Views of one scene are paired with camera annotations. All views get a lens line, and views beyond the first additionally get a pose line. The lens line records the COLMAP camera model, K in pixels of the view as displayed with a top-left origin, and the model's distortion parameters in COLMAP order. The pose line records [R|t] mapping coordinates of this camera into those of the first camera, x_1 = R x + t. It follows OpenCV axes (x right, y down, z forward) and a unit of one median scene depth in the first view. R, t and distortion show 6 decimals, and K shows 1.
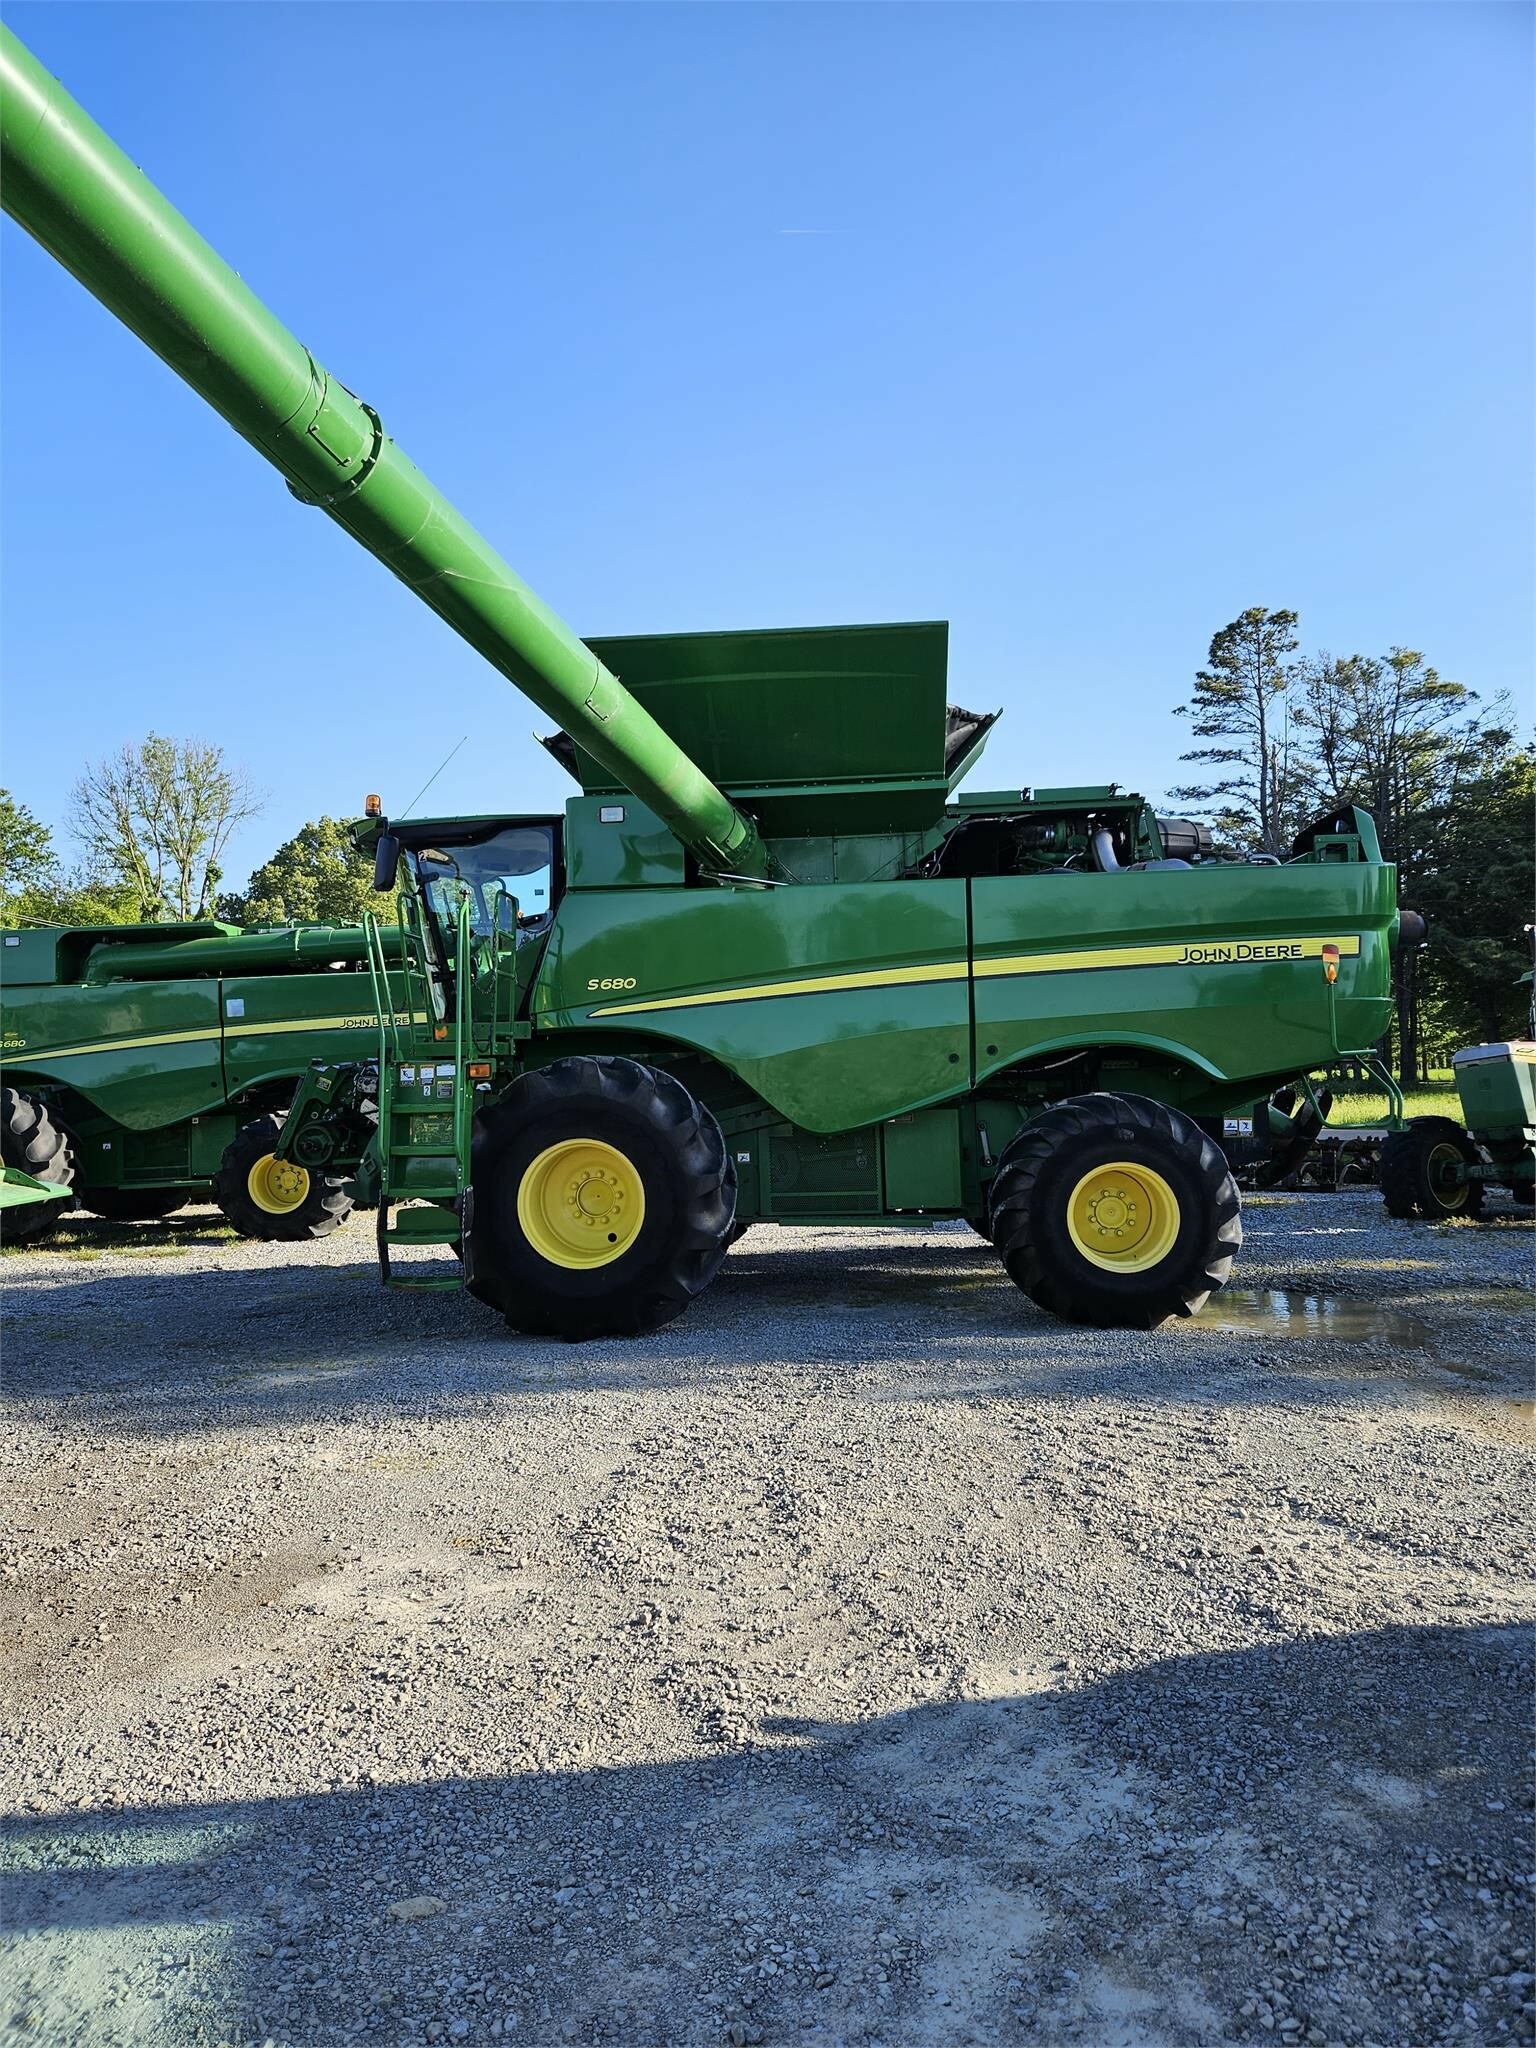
lens RADIAL K [[1401.4, 0, 778.0], [0, 1401.4, 1021.6], [0, 0, 1]] dist [0.053857, -0.017119]
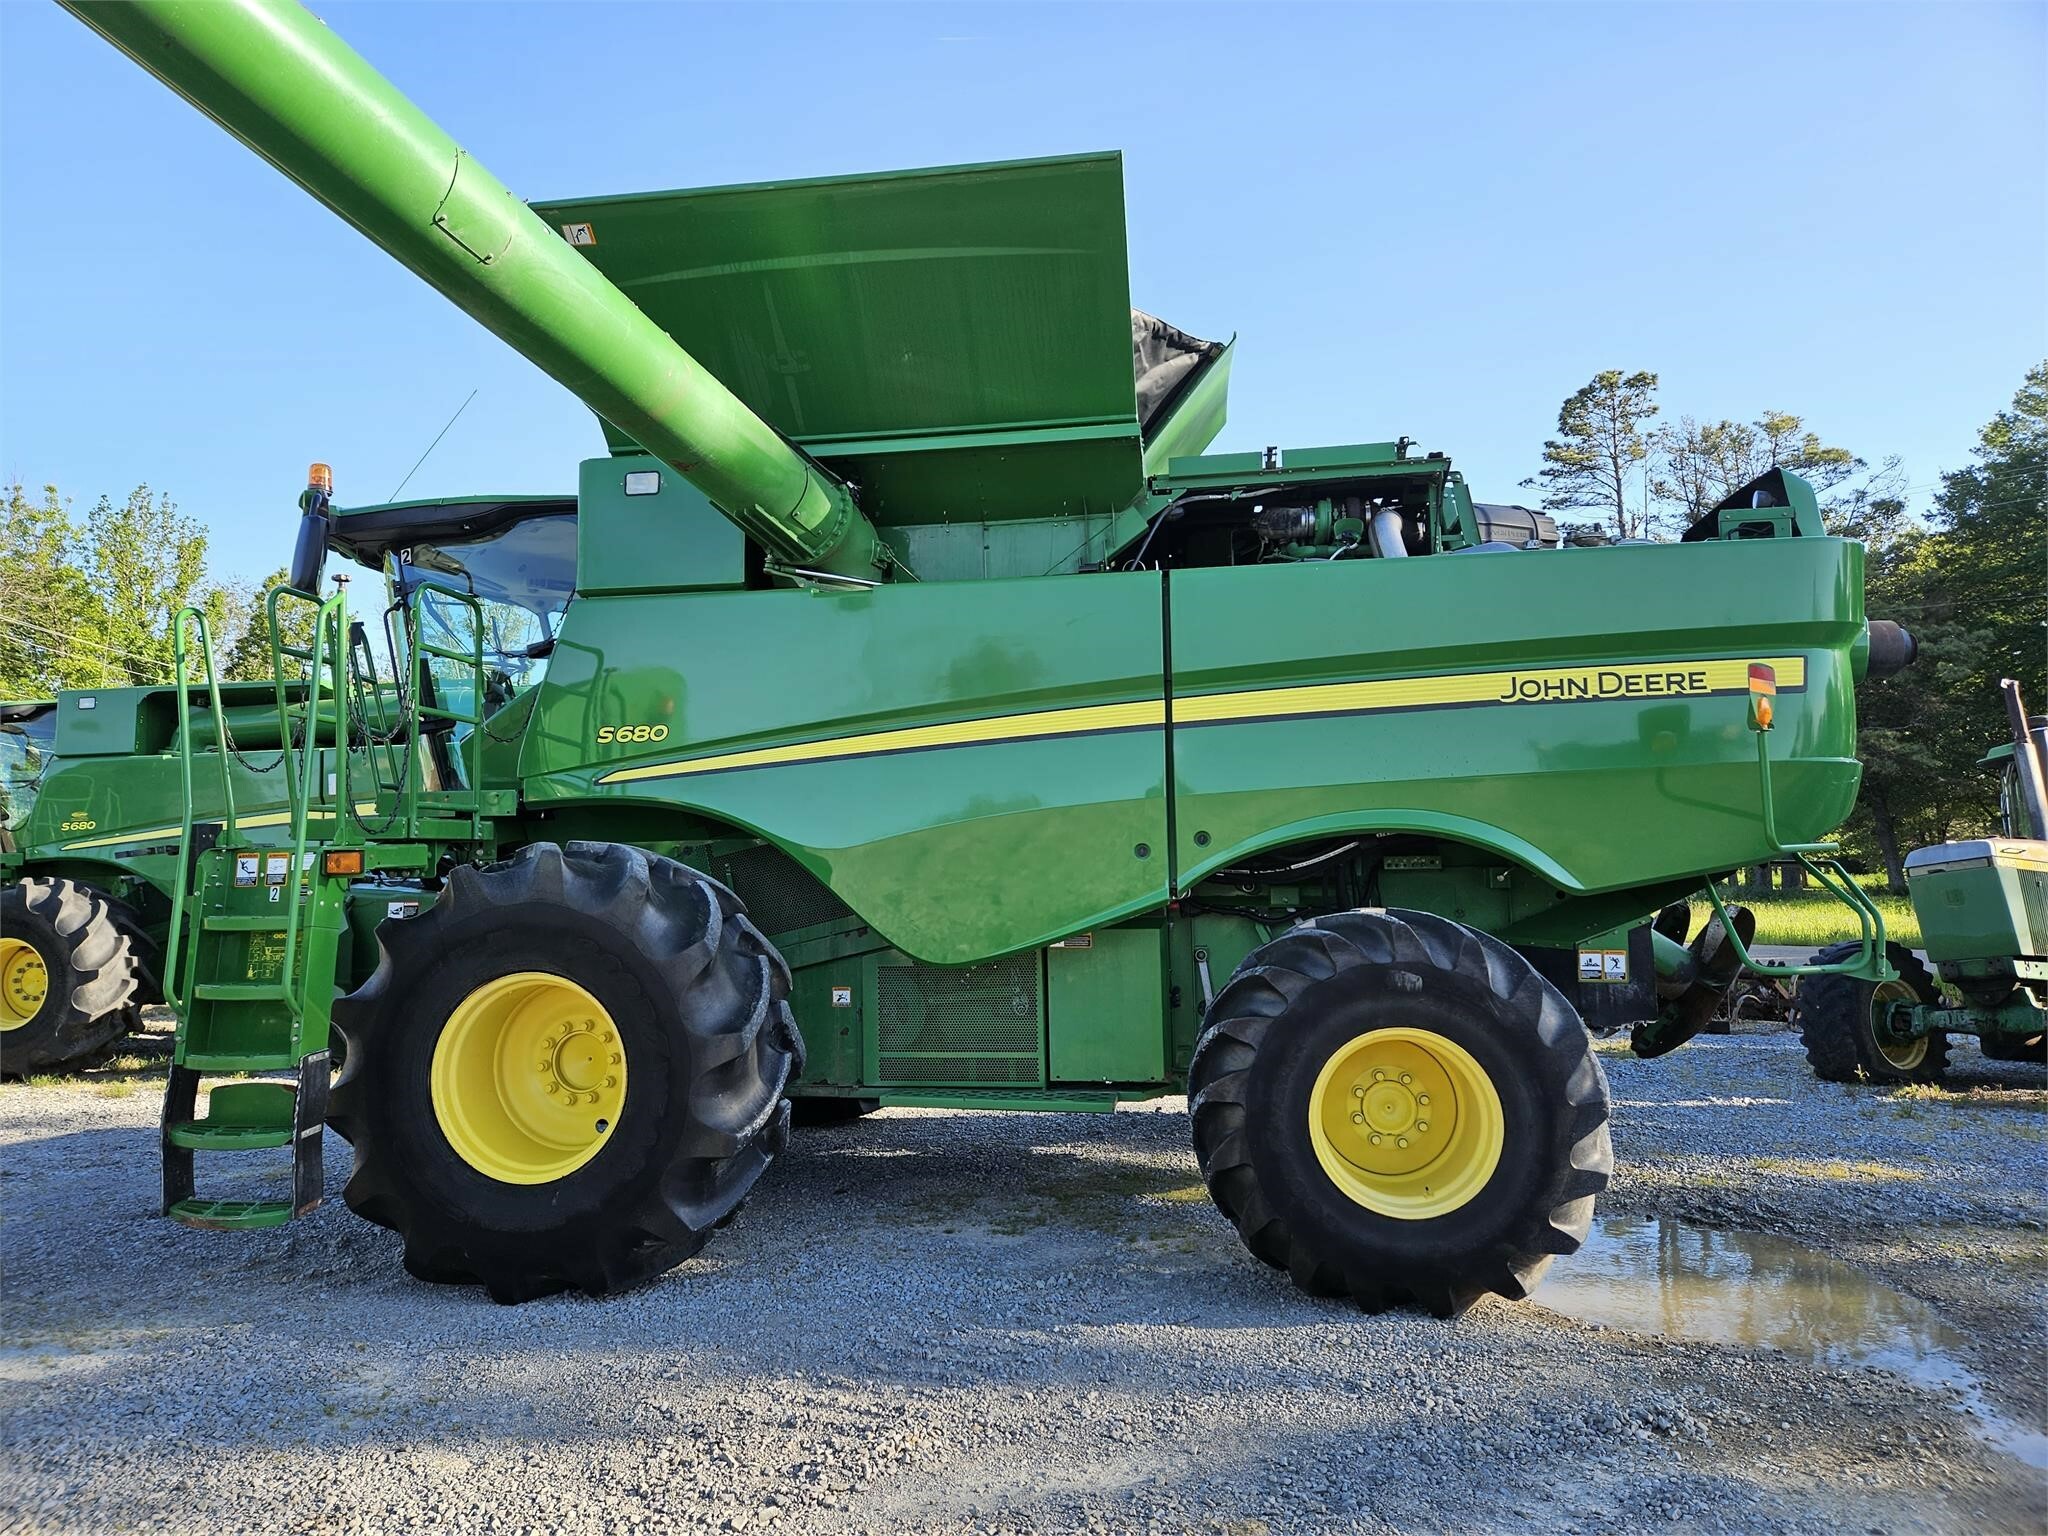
lens RADIAL K [[1401.4, 0, 1008.7], [0, 1401.4, 762.1], [0, 0, 1]] dist [0.053857, -0.017119]
pose [[0.997047, 0.005392, -0.076601, 0.110098], [-0.008399, 0.999205, -0.038979, 0.011020], [0.076330, 0.039507, 0.996300, 0.346588]]
